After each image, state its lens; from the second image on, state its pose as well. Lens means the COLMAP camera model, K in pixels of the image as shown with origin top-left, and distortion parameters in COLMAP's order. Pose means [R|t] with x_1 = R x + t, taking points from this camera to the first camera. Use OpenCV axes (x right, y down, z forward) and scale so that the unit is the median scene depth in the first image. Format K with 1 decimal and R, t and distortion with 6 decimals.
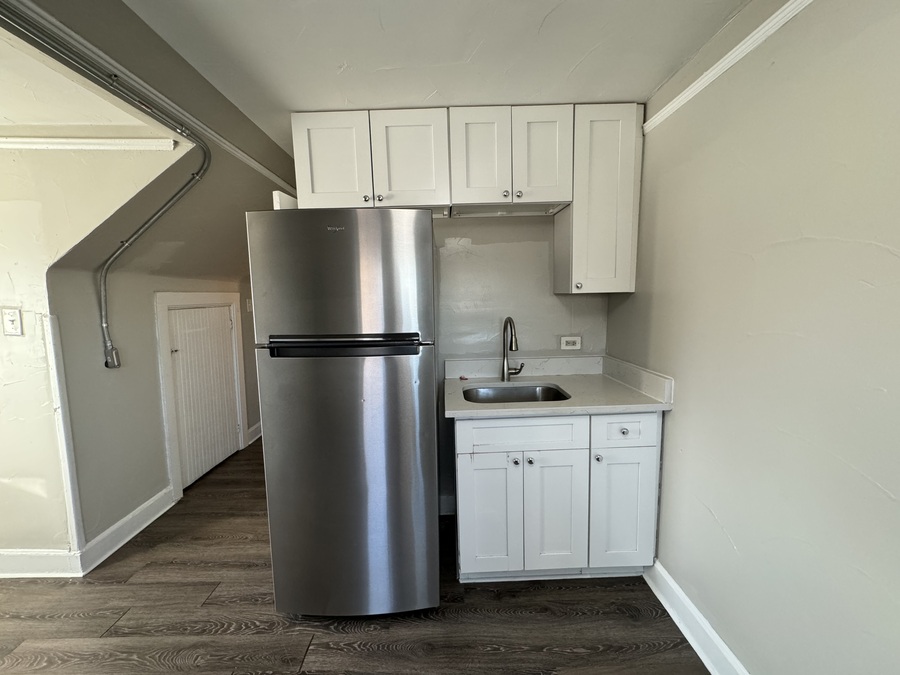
lens RADIAL K [[361.3, 0, 446.1], [0, 361.3, 337.4], [0, 0, 1]] dist [-0.002458, 0.000555]
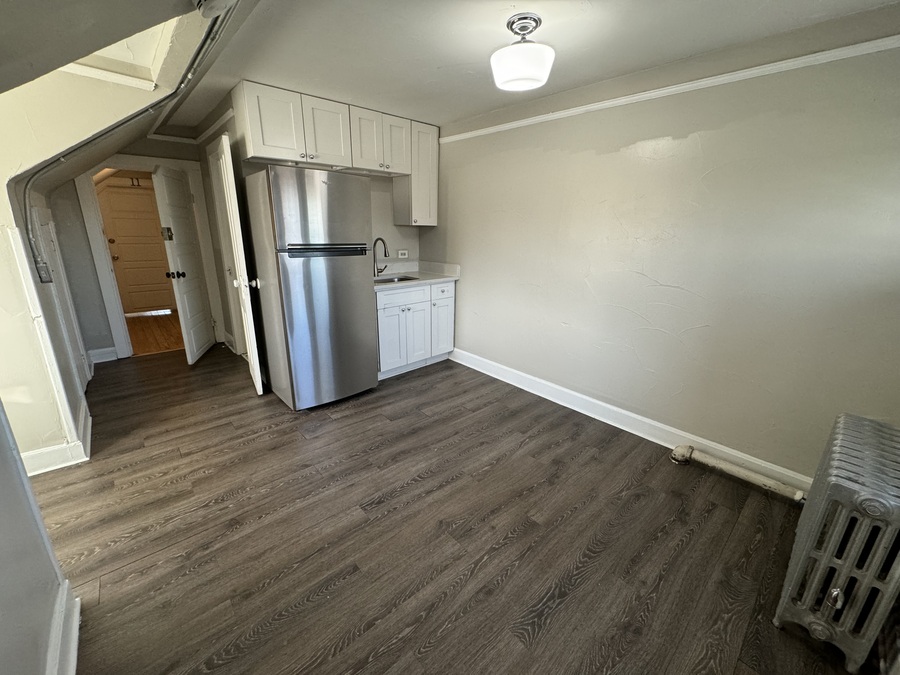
lens RADIAL K [[361.3, 0, 450.4], [0, 361.3, 336.9], [0, 0, 1]] dist [-0.002458, 0.000555]
pose [[0.743042, -0.160628, 0.649682, -0.871761], [0.041381, 0.979939, 0.194953, 0.096024], [-0.667964, -0.117974, 0.734783, -0.631637]]
